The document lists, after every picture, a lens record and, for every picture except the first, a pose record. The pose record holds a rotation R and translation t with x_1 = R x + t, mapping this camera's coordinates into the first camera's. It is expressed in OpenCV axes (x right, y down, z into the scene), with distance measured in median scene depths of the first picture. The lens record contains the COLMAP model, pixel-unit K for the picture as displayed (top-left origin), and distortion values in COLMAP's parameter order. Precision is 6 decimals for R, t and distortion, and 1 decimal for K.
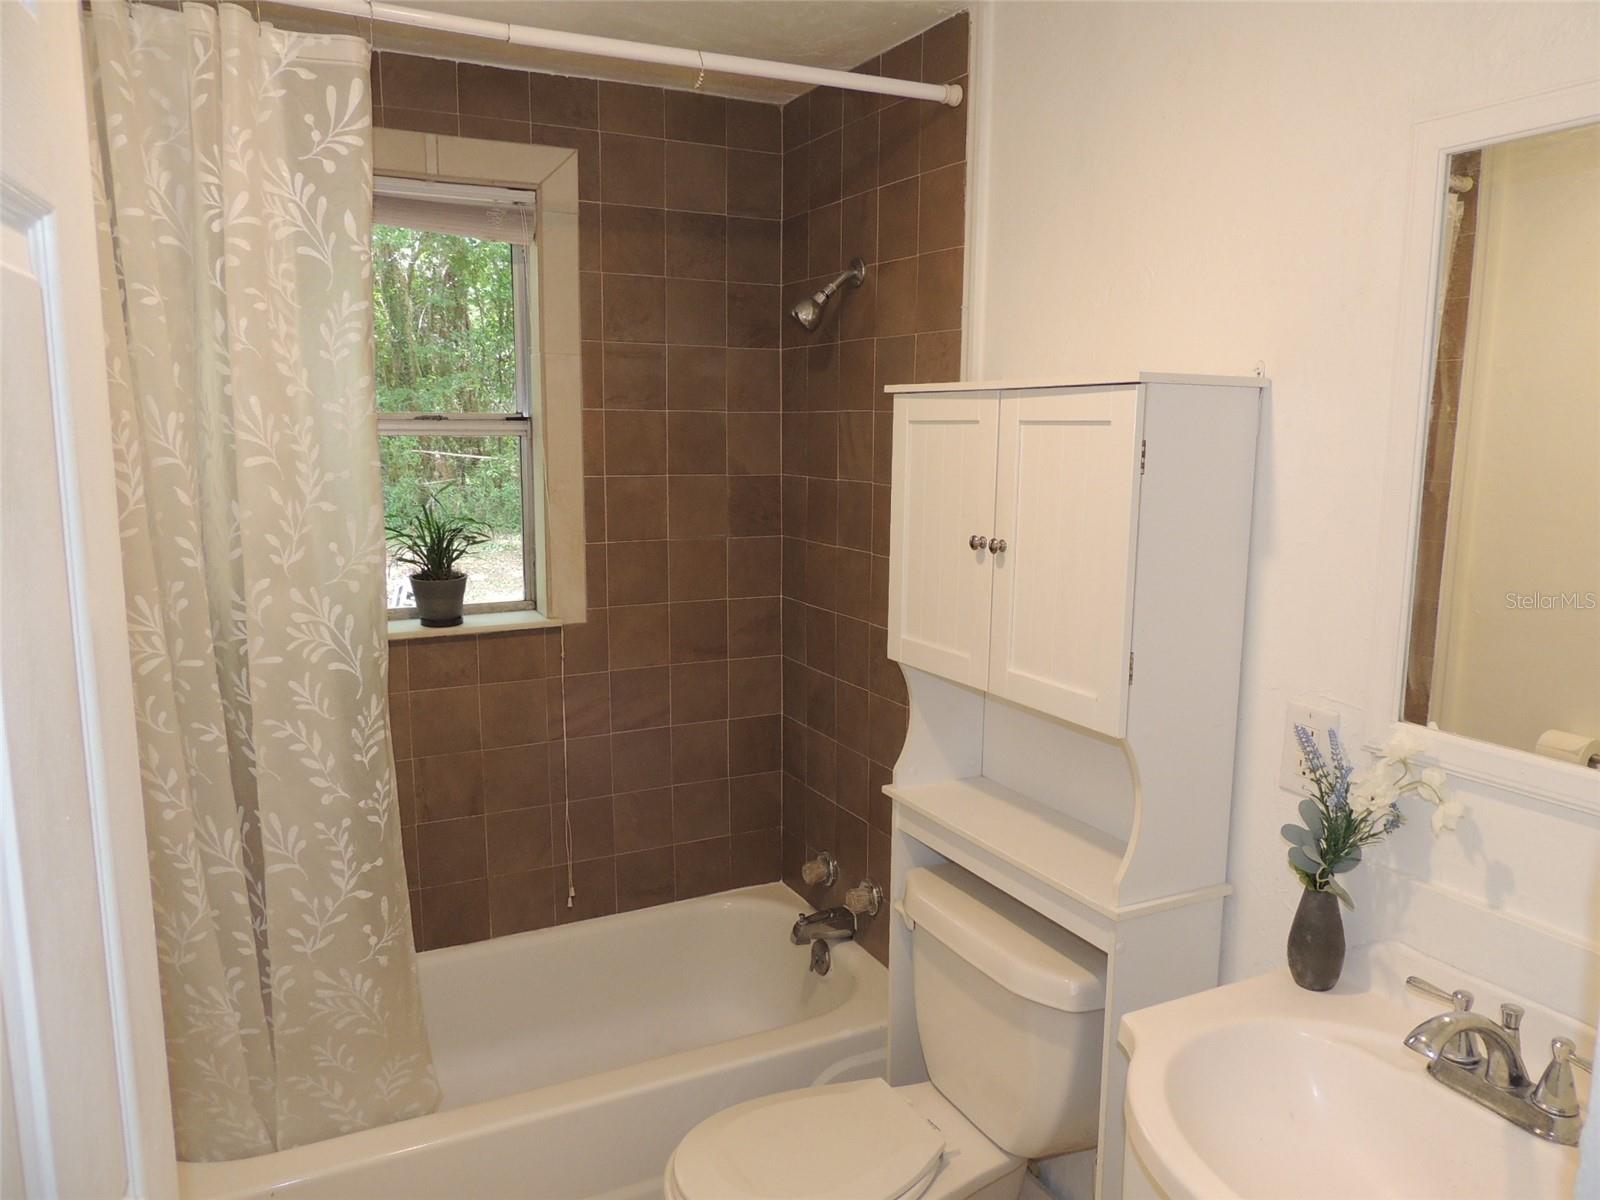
lens RADIAL K [[1140.1, 0, 808.6], [0, 1140.1, 598.0], [0, 0, 1]] dist [-0.030584, 0.001561]
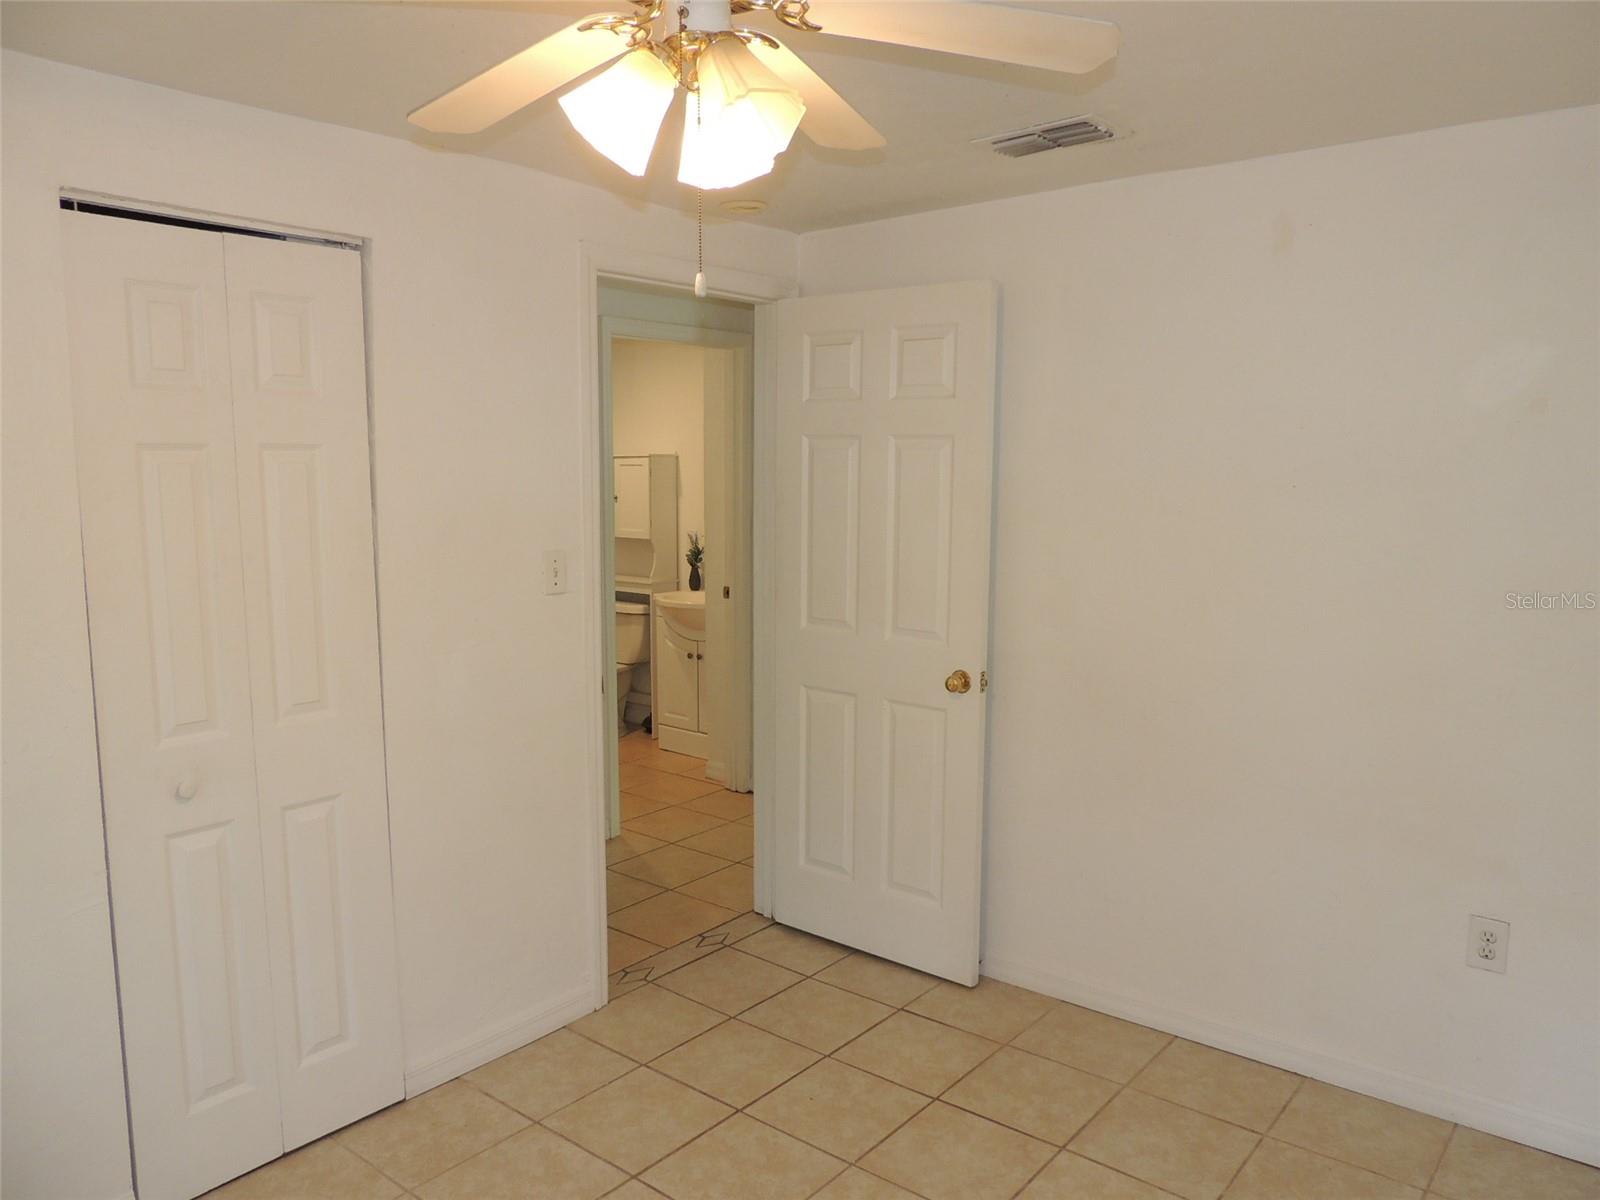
lens RADIAL K [[1140.1, 0, 808.6], [0, 1140.1, 598.0], [0, 0, 1]] dist [-0.030584, 0.001561]
pose [[0.909675, -0.050451, 0.412245, -0.943165], [0.065584, 0.997590, -0.022633, 0.473301], [-0.410110, 0.047625, 0.910792, -3.086949]]
